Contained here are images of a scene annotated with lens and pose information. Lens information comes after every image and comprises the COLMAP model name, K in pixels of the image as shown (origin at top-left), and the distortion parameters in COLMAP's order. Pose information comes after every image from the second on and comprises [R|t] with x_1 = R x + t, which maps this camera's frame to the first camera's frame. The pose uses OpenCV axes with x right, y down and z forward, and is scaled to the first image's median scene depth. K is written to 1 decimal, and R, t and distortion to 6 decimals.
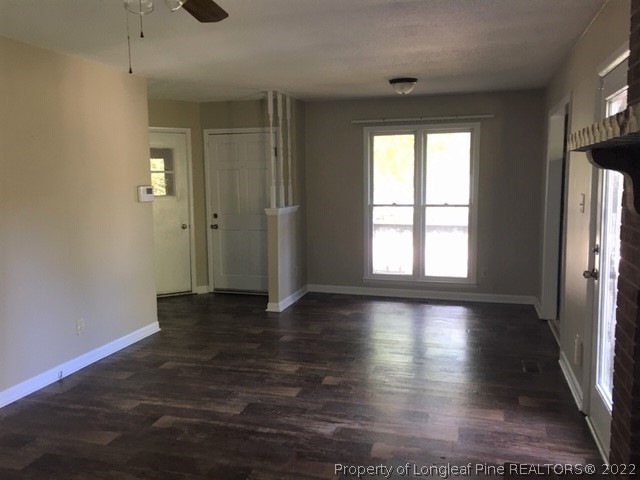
lens RADIAL K [[545.0, 0, 319.1], [0, 545.0, 240.9], [0, 0, 1]] dist [0.058394, -0.033060]
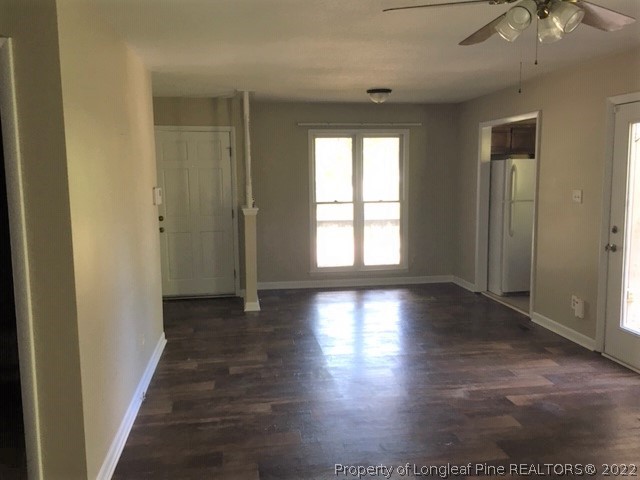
lens RADIAL K [[545.0, 0, 321.8], [0, 545.0, 238.5], [0, 0, 1]] dist [0.058394, -0.033060]
pose [[0.904593, -0.051137, 0.423197, -0.366012], [0.052139, 0.998597, 0.009217, -0.005913], [-0.423075, 0.013727, 0.905991, 0.032320]]
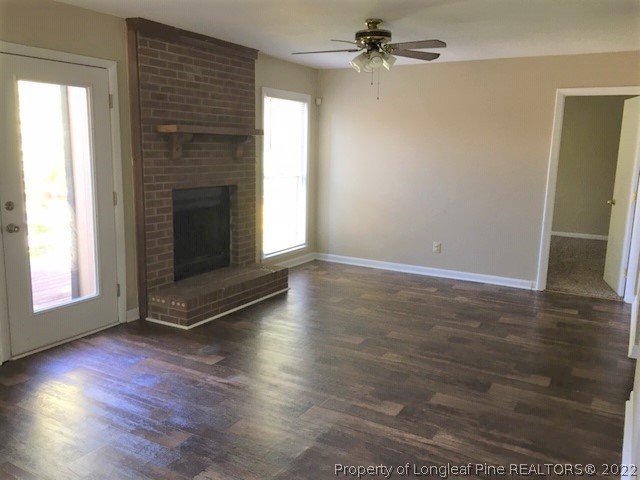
lens RADIAL K [[545.0, 0, 318.7], [0, 545.0, 237.6], [0, 0, 1]] dist [0.058394, -0.033060]
pose [[-0.970281, -0.051315, 0.236477, -0.191909], [0.017244, 0.960108, 0.279097, -0.112973], [-0.241365, 0.274881, -0.930690, 0.957021]]
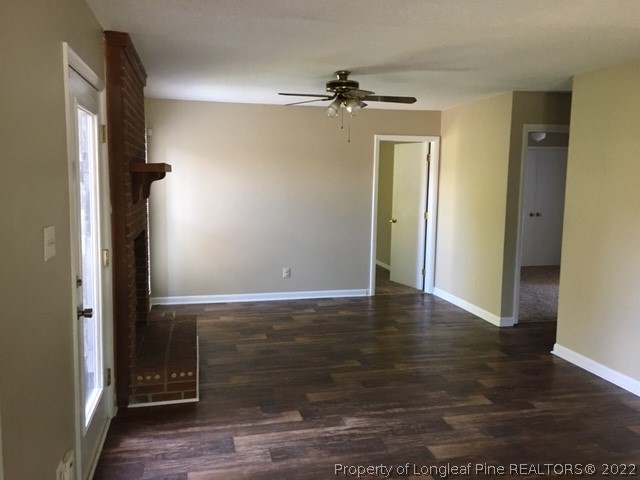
lens RADIAL K [[545.0, 0, 317.7], [0, 545.0, 240.1], [0, 0, 1]] dist [0.058394, -0.033060]
pose [[-0.874674, 0.055496, -0.481524, 0.288221], [-0.060698, 0.973064, 0.222403, -0.119754], [0.480896, 0.223757, -0.847745, 0.910214]]
